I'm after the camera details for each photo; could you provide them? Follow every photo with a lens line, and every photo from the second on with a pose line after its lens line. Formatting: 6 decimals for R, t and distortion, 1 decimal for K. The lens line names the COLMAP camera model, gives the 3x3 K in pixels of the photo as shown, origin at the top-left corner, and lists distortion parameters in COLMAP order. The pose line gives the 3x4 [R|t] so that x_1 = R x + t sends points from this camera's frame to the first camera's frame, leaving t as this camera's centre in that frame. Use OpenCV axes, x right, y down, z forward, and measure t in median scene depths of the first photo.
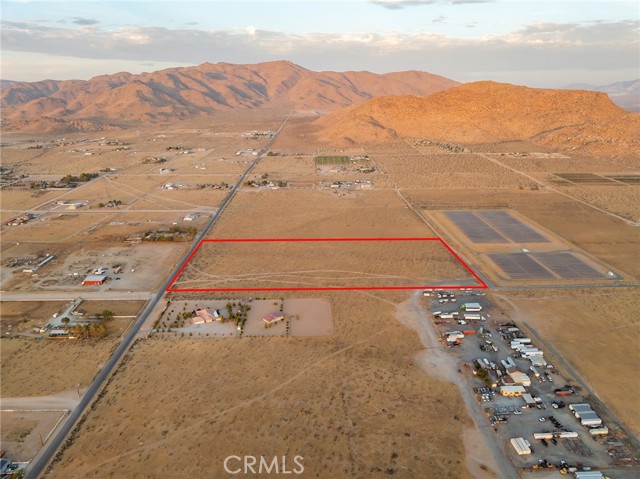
lens RADIAL K [[450.9, 0, 322.9], [0, 450.9, 236.8], [0, 0, 1]] dist [-0.043208, 0.010286]
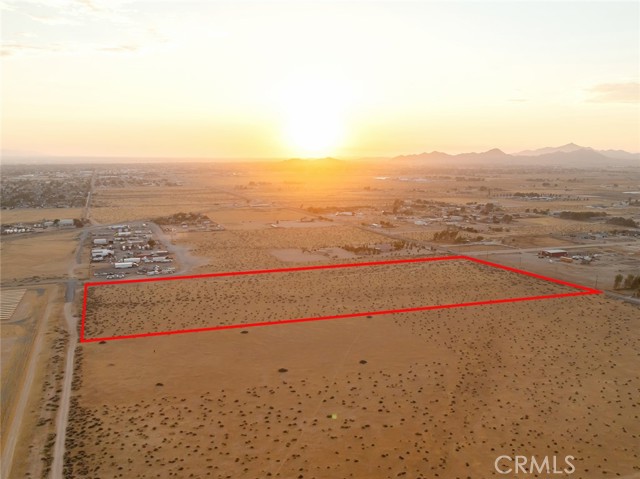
lens RADIAL K [[590.4, 0, 323.0], [0, 590.4, 241.1], [0, 0, 1]] dist [-0.038622, 0.007928]
pose [[-0.947734, 0.045191, -0.315844, 0.275554], [-0.097936, 0.900926, 0.422777, -0.355896], [0.303657, 0.431613, -0.849413, 1.768858]]
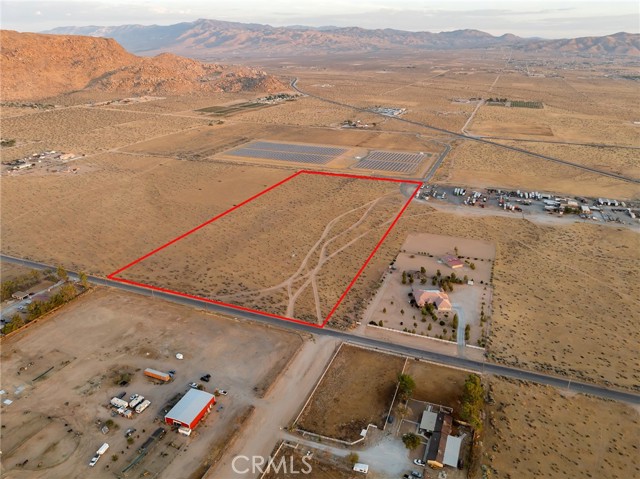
lens RADIAL K [[450.9, 0, 322.9], [0, 450.9, 236.8], [0, 0, 1]] dist [-0.043208, 0.010286]
pose [[0.398087, -0.355534, 0.845649, -0.728269], [0.281099, 0.924773, 0.256474, -0.118741], [-0.873218, 0.135612, 0.468080, 0.651496]]
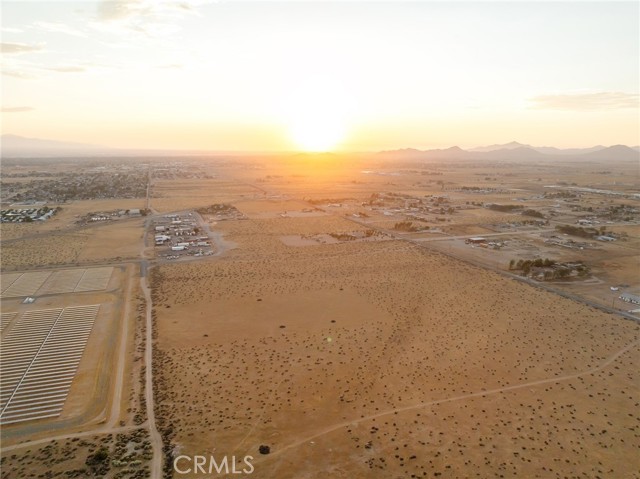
lens RADIAL K [[450.9, 0, 322.9], [0, 450.9, 236.8], [0, 0, 1]] dist [-0.043208, 0.010286]
pose [[-0.948629, 0.055055, -0.311565, 0.286743], [-0.102362, 0.878378, 0.466876, -0.442936], [0.299376, 0.474784, -0.827619, 1.847743]]
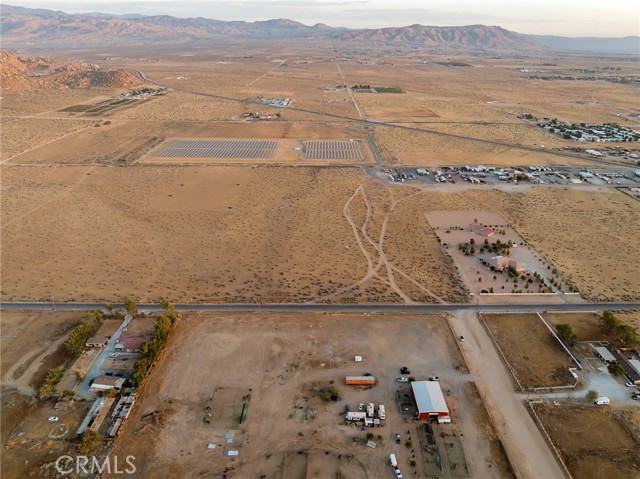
lens RADIAL K [[454.6, 0, 323.1], [0, 454.6, 238.7], [0, 0, 1]] dist [-0.043915, 0.011483]
pose [[0.027103, -0.404001, 0.914357, -0.808414], [0.296071, 0.876897, 0.378673, -0.216964], [-0.954781, 0.260452, 0.143379, 0.958040]]
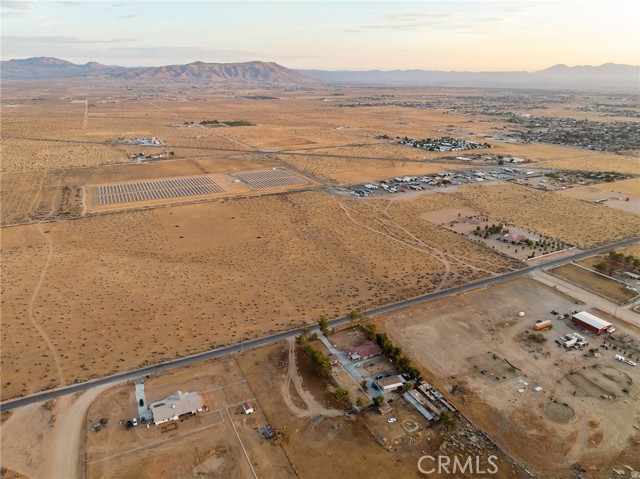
lens RADIAL K [[450.9, 0, 322.9], [0, 450.9, 236.8], [0, 0, 1]] dist [-0.043208, 0.010286]
pose [[-0.420654, -0.305499, 0.854236, -0.801685], [0.275638, 0.854047, 0.441165, -0.349927], [-0.864334, 0.421038, -0.275052, 1.374216]]
